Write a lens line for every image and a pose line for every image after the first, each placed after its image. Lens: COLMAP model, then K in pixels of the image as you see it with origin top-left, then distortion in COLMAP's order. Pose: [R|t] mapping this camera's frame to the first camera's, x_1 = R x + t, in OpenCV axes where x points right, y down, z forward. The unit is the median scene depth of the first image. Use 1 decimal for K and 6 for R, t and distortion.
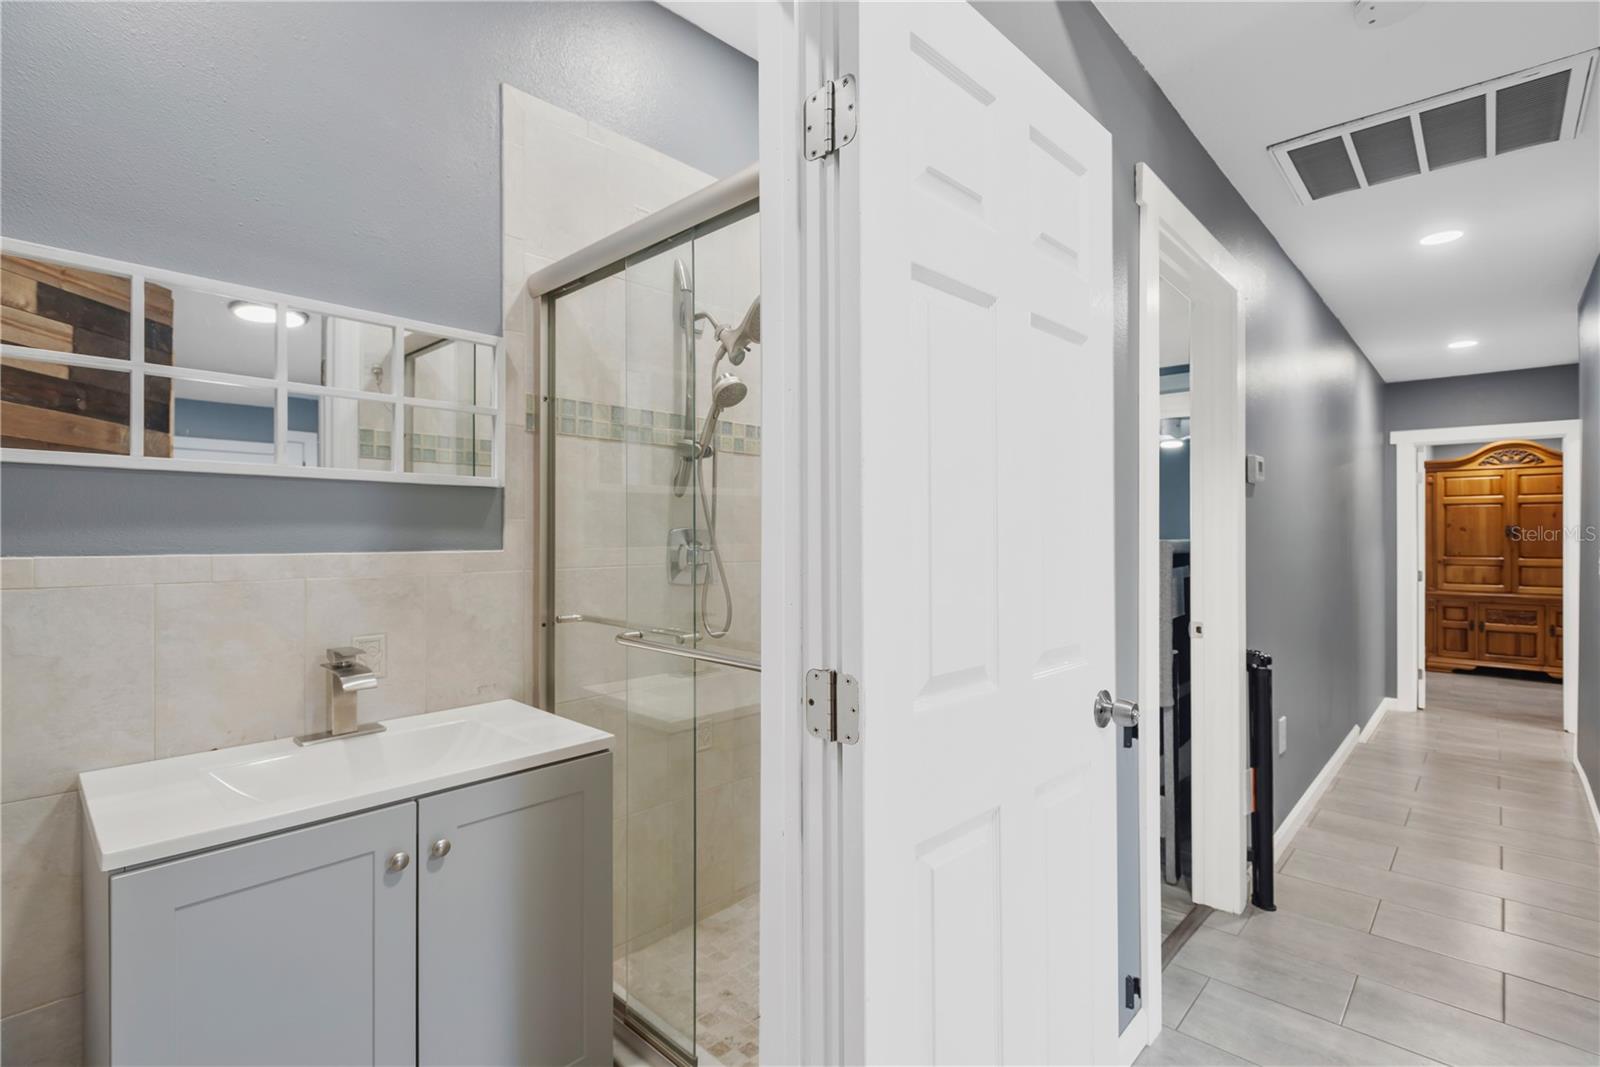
lens RADIAL K [[746.5, 0, 801.9], [0, 746.5, 532.5], [0, 0, 1]] dist [0.003952, -0.000333]
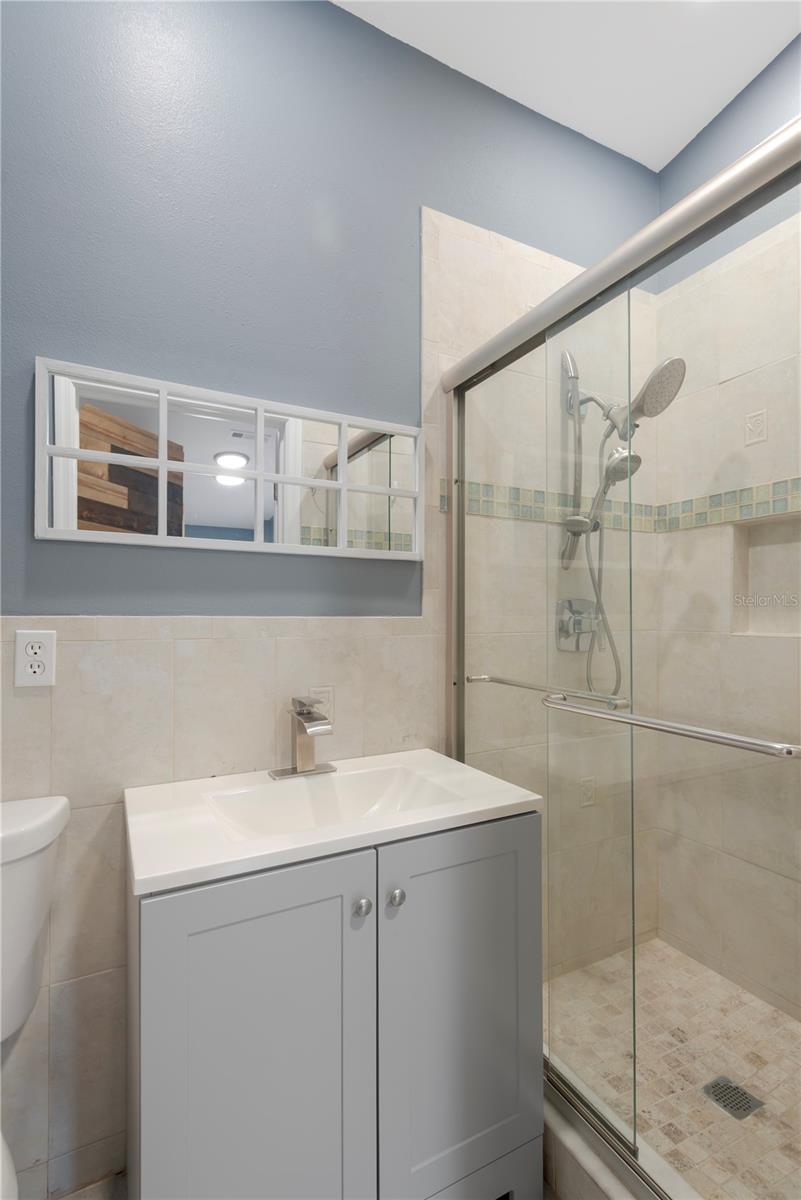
lens RADIAL K [[559.9, 0, 394.1], [0, 559.9, 611.1], [0, 0, 1]] dist [0.003952, -0.000333]
pose [[0.943798, -0.004106, -0.330498, -0.155435], [0.001463, 0.999965, -0.008246, 0.022068], [0.330521, 0.007299, 0.943771, 0.178780]]
